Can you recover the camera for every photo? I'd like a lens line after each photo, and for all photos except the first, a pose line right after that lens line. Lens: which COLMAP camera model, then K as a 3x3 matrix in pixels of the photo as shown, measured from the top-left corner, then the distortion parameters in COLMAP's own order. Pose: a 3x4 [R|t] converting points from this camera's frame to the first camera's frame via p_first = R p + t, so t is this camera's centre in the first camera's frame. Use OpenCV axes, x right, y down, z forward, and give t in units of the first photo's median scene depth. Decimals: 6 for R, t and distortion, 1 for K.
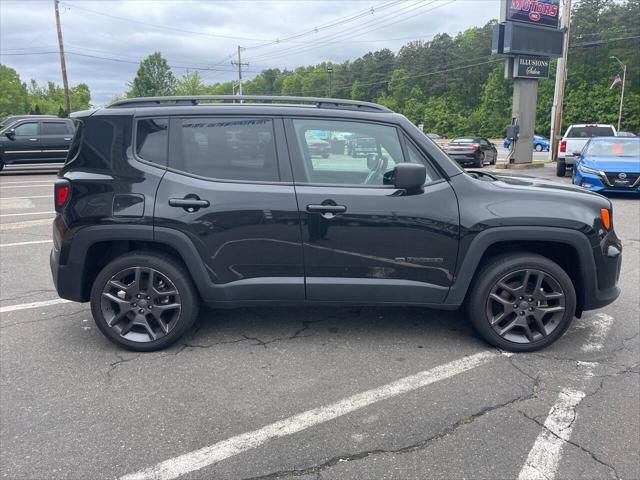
lens RADIAL K [[480.6, 0, 323.4], [0, 480.6, 240.1], [0, 0, 1]] dist [0.076676, -0.098208]
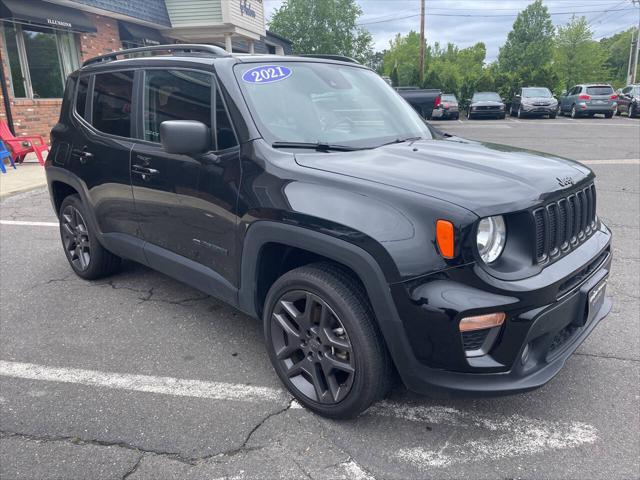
lens RADIAL K [[480.6, 0, 320.8], [0, 480.6, 236.7], [0, 0, 1]] dist [0.076676, -0.098208]
pose [[0.725051, 0.180343, -0.664663, 0.828964], [-0.129723, 0.983593, 0.125368, -0.095060], [0.676367, -0.004676, 0.736550, 0.518667]]
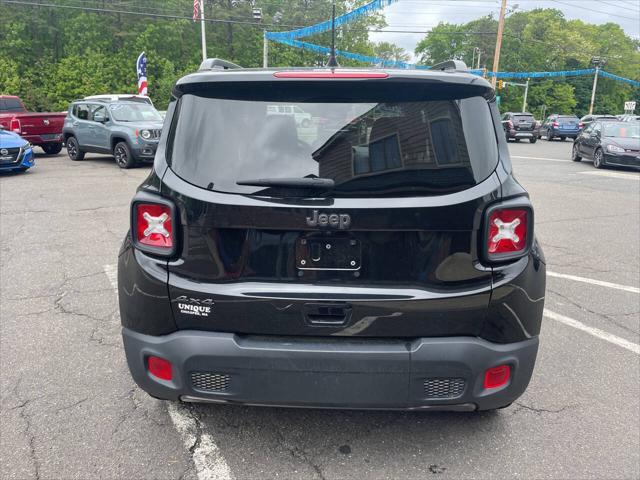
lens RADIAL K [[480.6, 0, 324.5], [0, 480.6, 240.0], [0, 0, 1]] dist [0.076676, -0.098208]
pose [[0.038260, -0.253616, 0.966548, -1.076765], [0.198047, 0.949994, 0.241432, -0.253410], [-0.979446, 0.182185, 0.086575, 1.154142]]
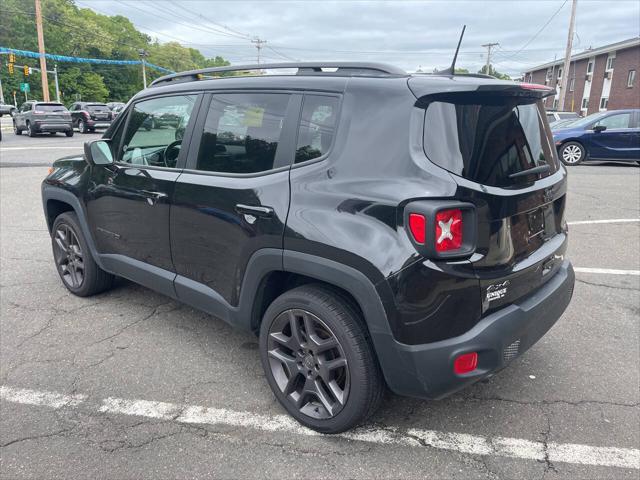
lens RADIAL K [[480.6, 0, 324.1], [0, 480.6, 239.1], [0, 0, 1]] dist [0.076676, -0.098208]
pose [[-0.746573, -0.181428, 0.640088, -0.797454], [0.132566, 0.902240, 0.410352, -0.414281], [-0.651962, 0.391212, -0.649537, 1.854656]]
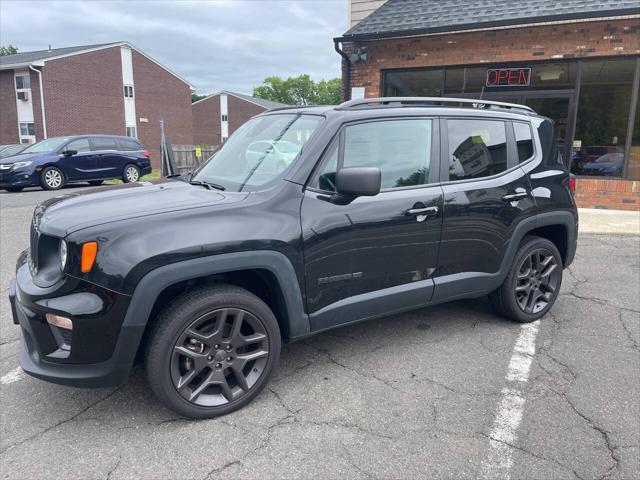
lens RADIAL K [[480.6, 0, 326.0], [0, 480.6, 241.3], [0, 0, 1]] dist [0.076676, -0.098208]
pose [[-0.857761, 0.101758, -0.503876, 0.626748], [-0.115001, 0.917380, 0.381036, -0.448631], [0.501019, 0.384784, -0.775191, 2.104442]]
